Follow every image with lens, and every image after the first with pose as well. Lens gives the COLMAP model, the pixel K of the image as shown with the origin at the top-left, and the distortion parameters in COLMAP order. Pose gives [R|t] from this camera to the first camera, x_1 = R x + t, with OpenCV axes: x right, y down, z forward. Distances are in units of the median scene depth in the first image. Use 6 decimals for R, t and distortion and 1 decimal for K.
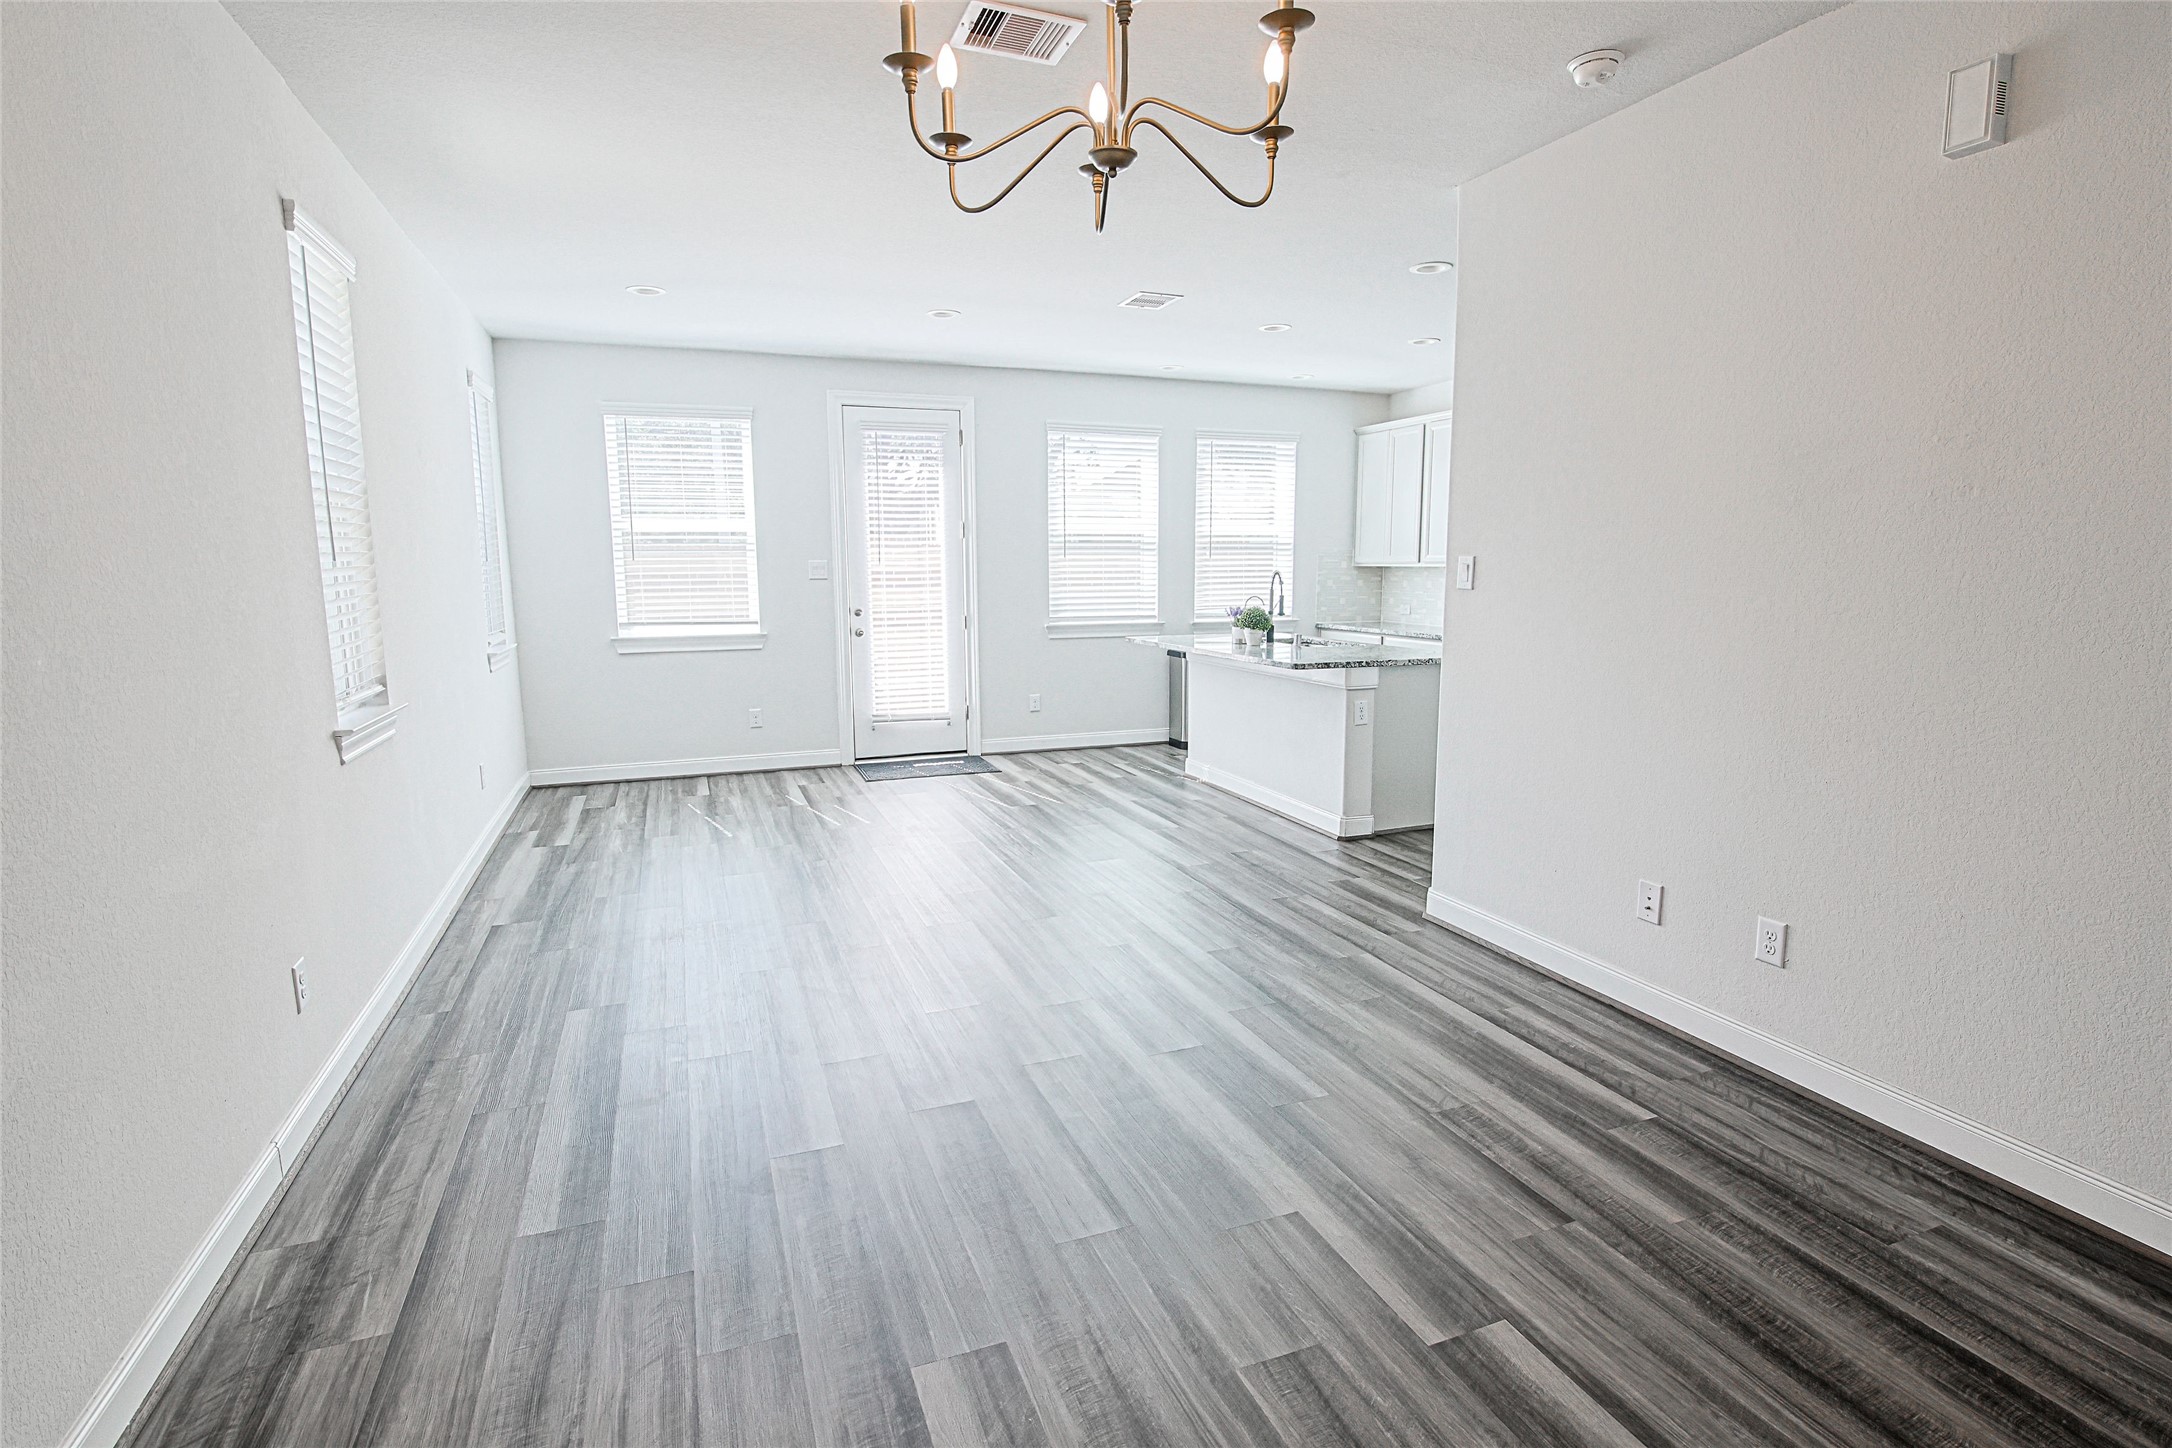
lens RADIAL K [[1043.4, 0, 1087.3], [0, 1043.4, 714.7], [0, 0, 1]] dist [-0.021290, 0.002141]
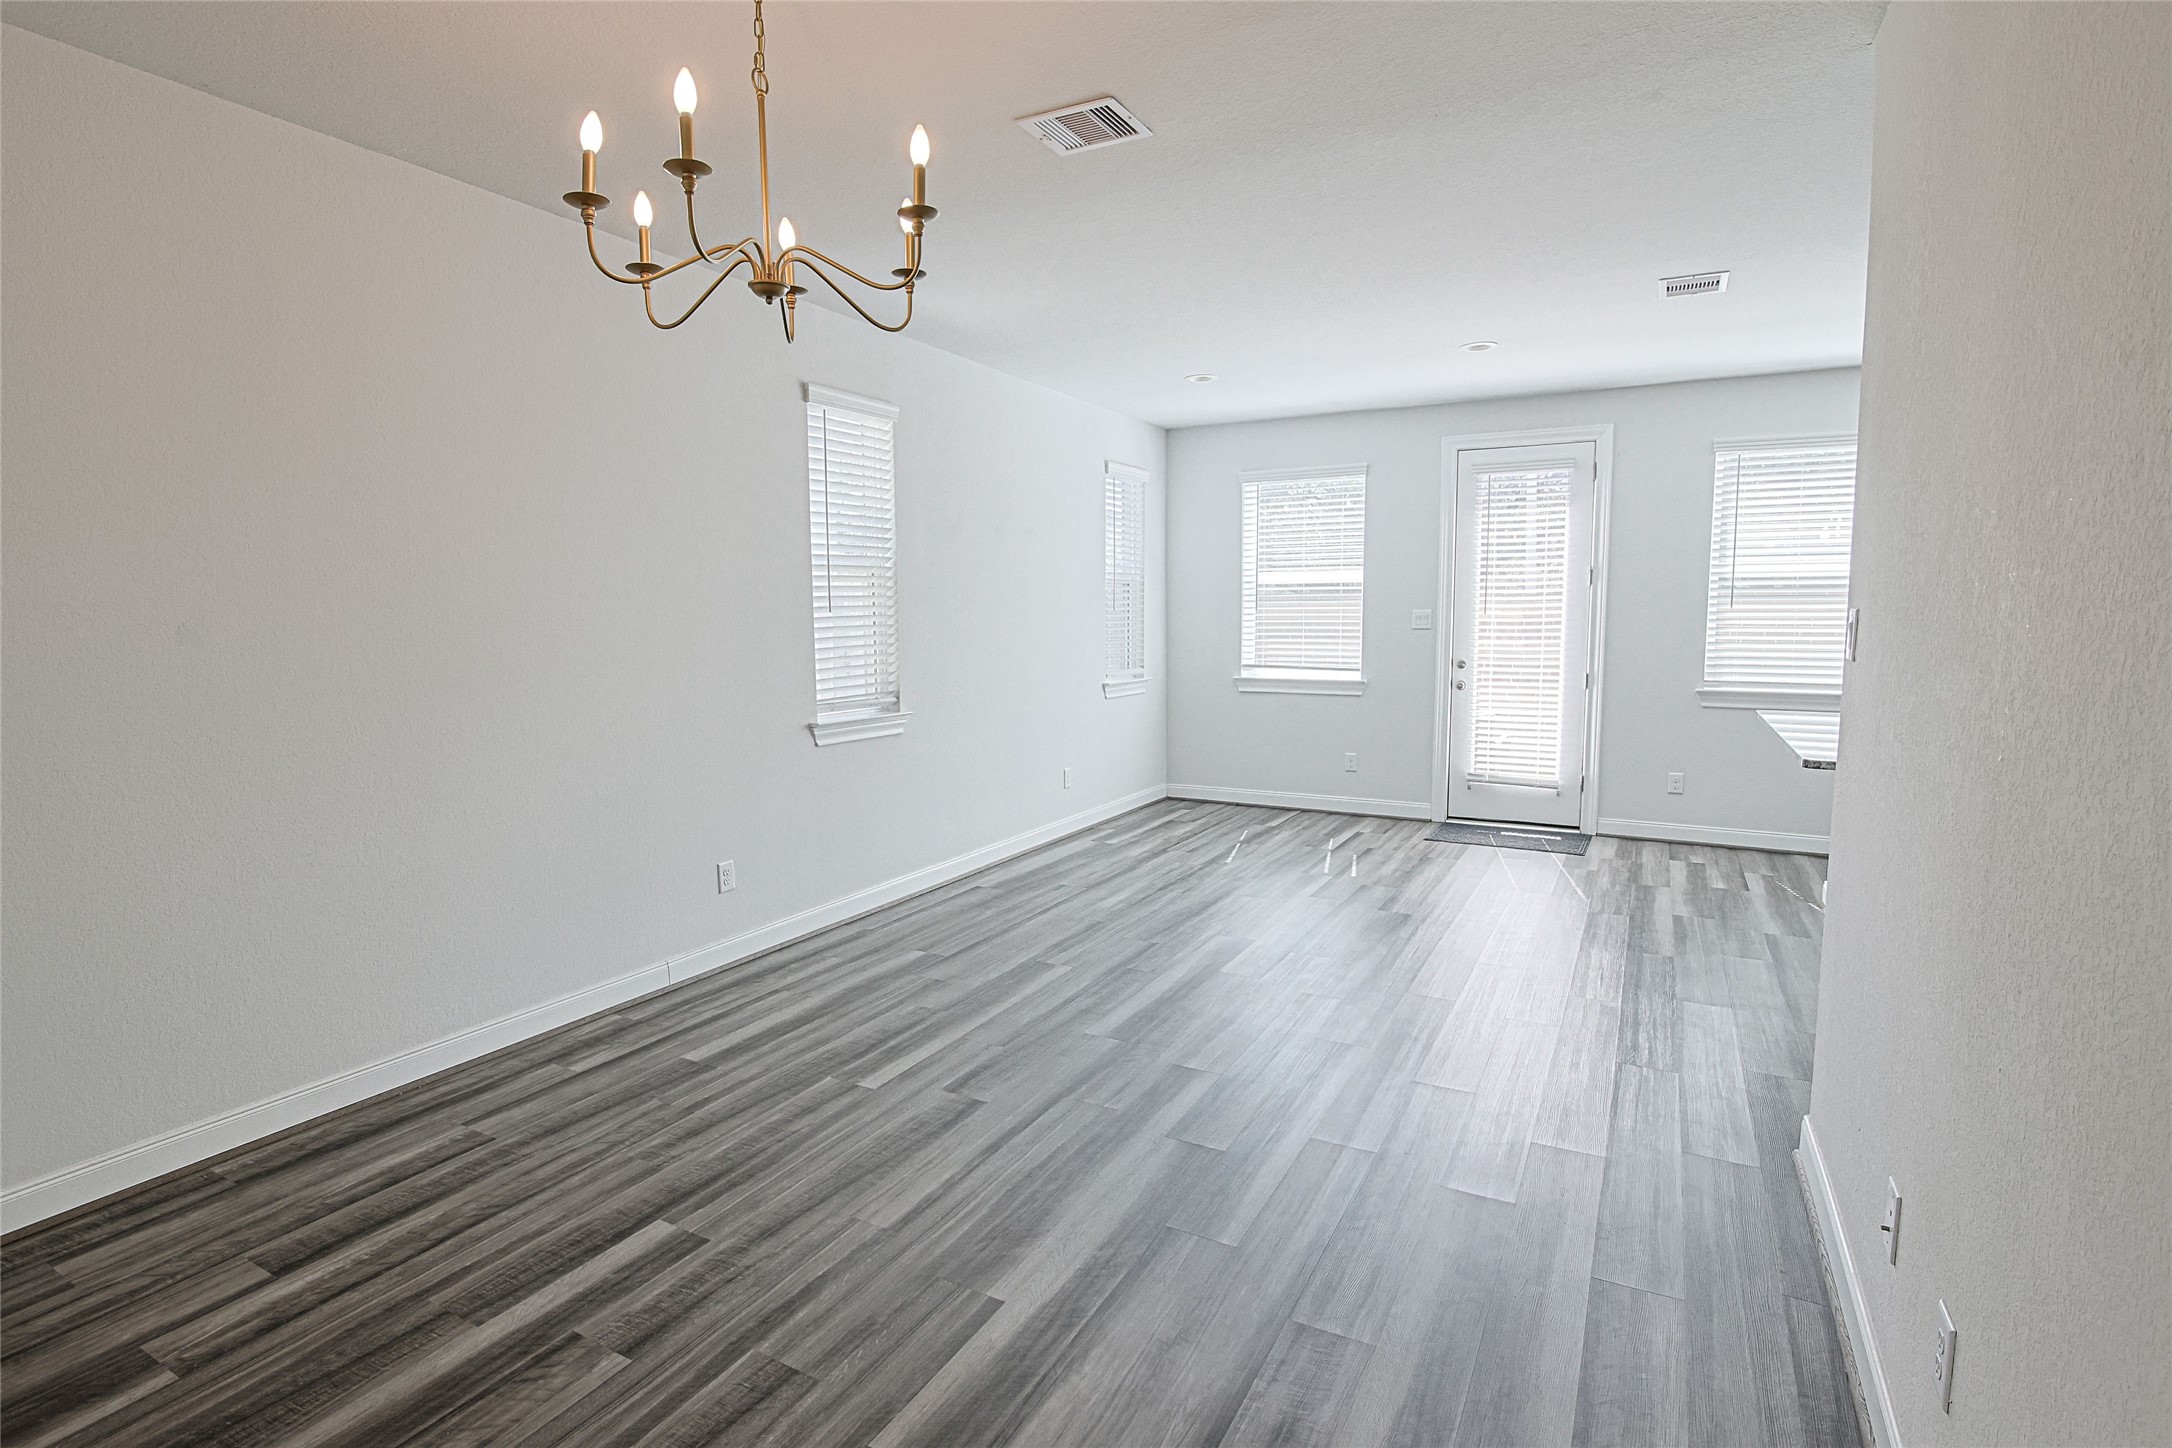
lens RADIAL K [[1052.7, 0, 1098.5], [0, 1052.7, 716.9], [0, 0, 1]] dist [-0.014327, 0.000078]
pose [[0.649842, 0.077402, -0.756118, 0.323760], [-0.109811, 0.993925, 0.007369, -0.023057], [0.752095, 0.078242, 0.654394, 0.137072]]
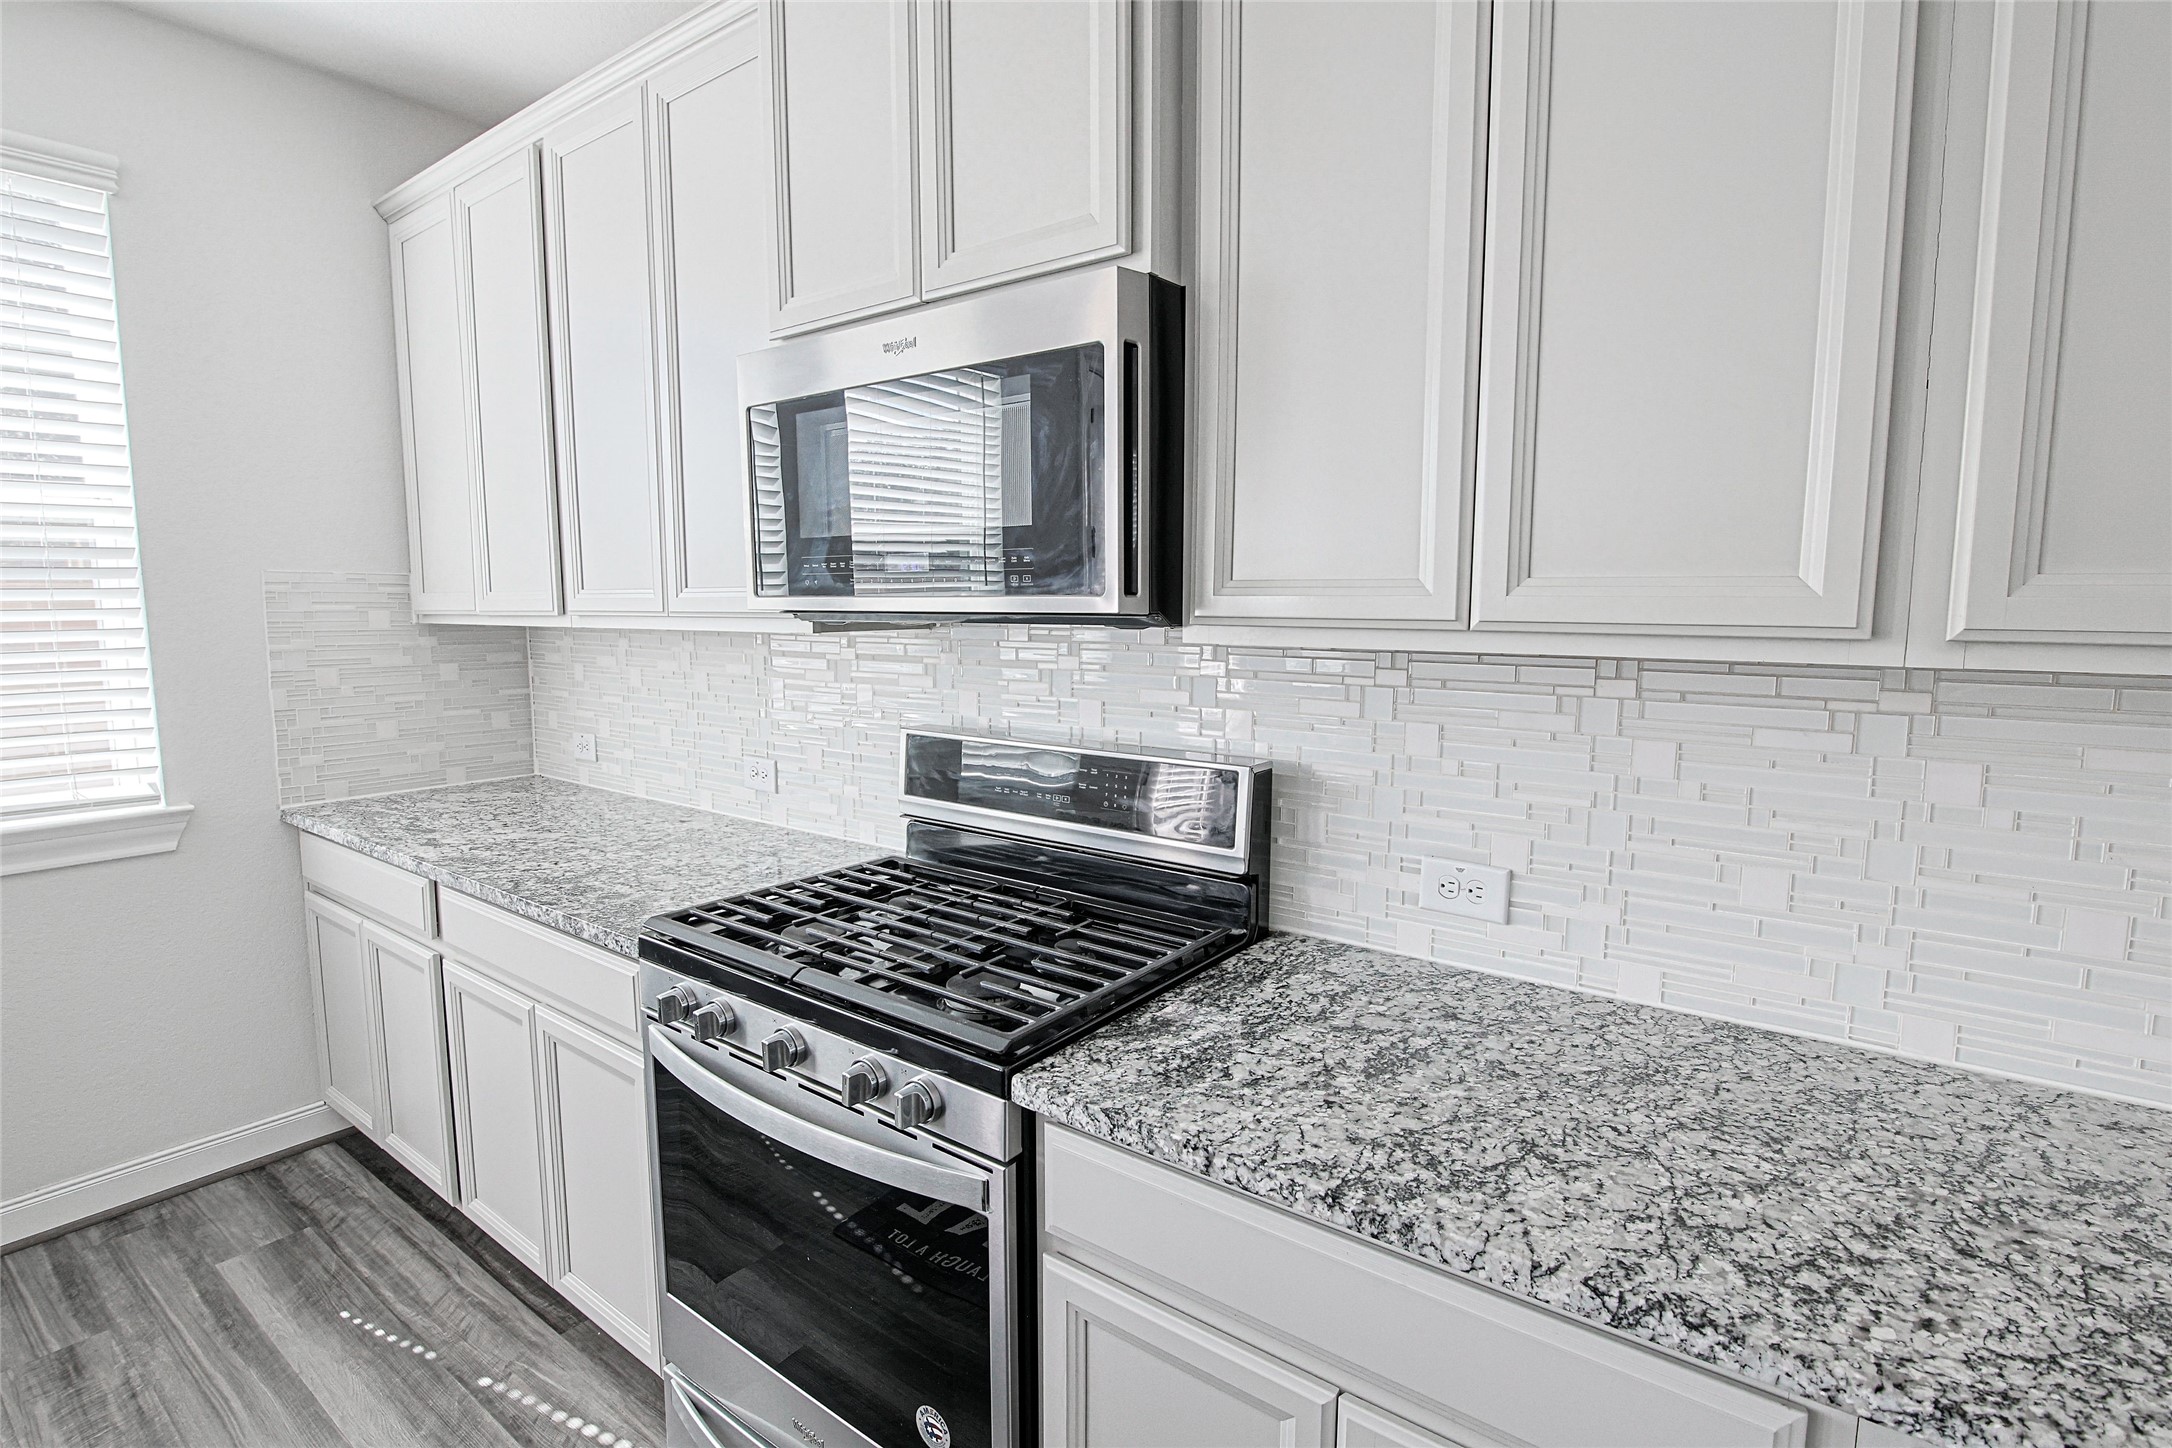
lens RADIAL K [[1043.4, 0, 1087.3], [0, 1043.4, 714.7], [0, 0, 1]] dist [-0.021290, 0.002141]
pose [[0.853934, -0.055493, 0.517415, 0.339386], [0.073031, 0.997237, -0.013574, -0.119930], [-0.515232, 0.049379, 0.855627, 0.784035]]
